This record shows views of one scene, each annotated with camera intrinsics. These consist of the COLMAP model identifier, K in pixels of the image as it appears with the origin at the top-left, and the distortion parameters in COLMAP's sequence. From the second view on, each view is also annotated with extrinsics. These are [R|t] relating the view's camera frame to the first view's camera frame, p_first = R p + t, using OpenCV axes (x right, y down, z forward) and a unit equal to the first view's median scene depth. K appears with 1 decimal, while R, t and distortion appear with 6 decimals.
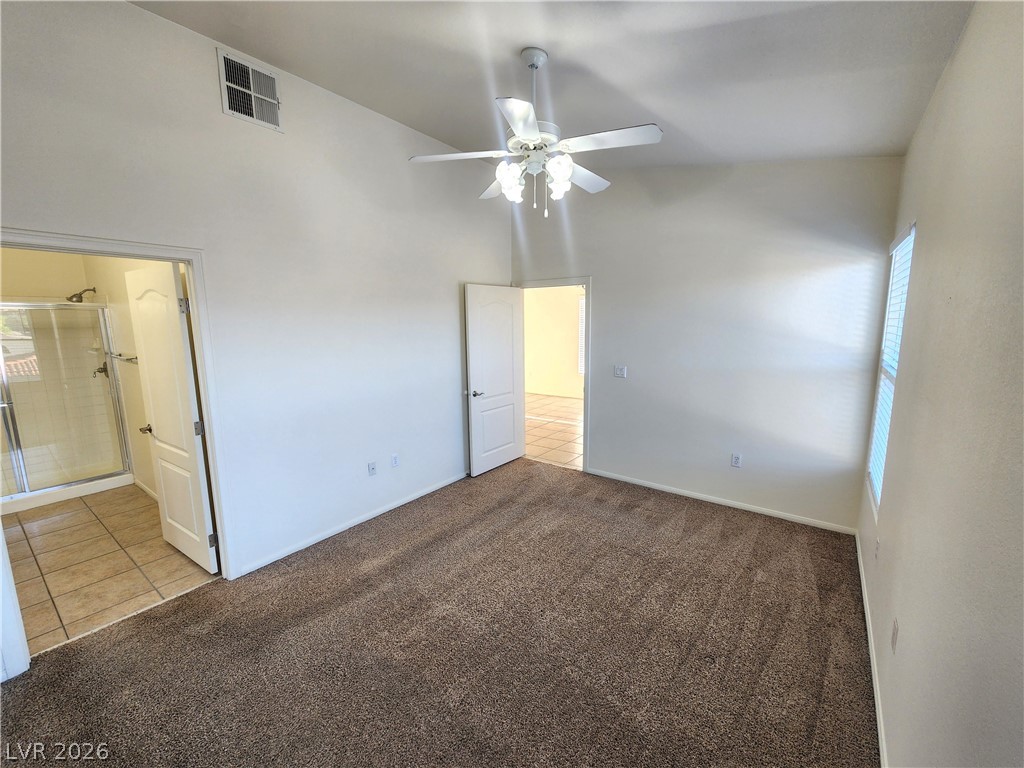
lens RADIAL K [[419.4, 0, 513.6], [0, 419.4, 385.7], [0, 0, 1]] dist [0.002117, 0.000086]
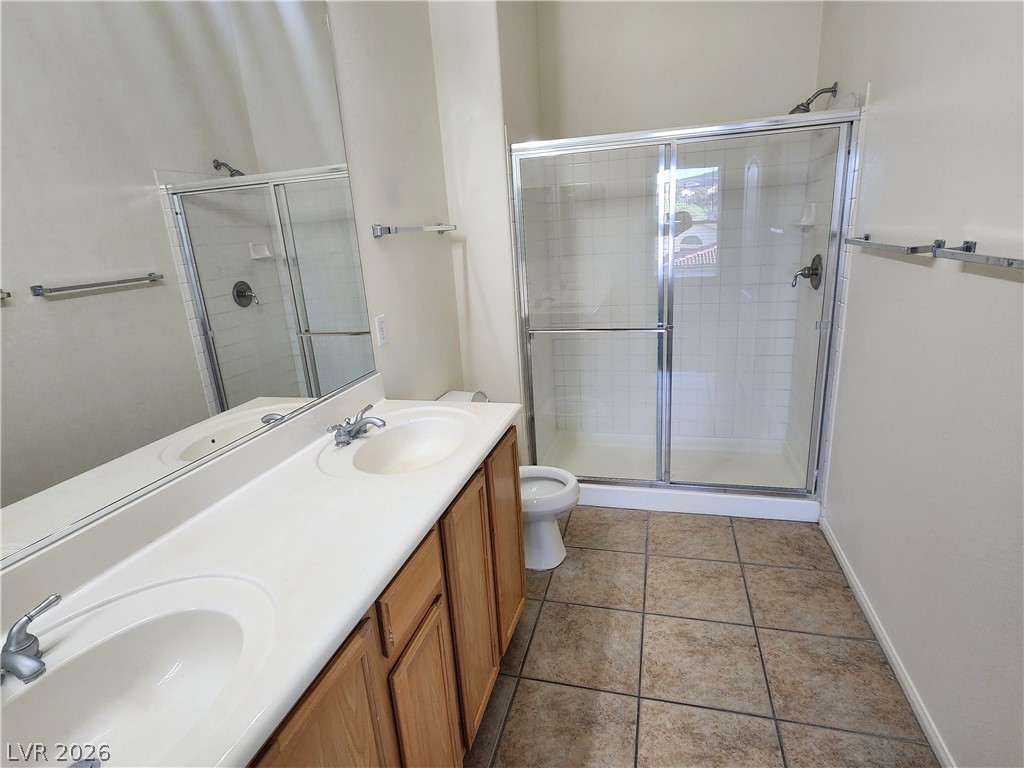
lens RADIAL K [[535.5, 0, 525.2], [0, 535.5, 381.3], [0, 0, 1]] dist [0.001190, 0.000071]
pose [[0.380044, 0.240979, -0.893026, -0.618380], [-0.087315, 0.970502, 0.224727, -0.029476], [0.920838, -0.007432, 0.389875, 0.545457]]
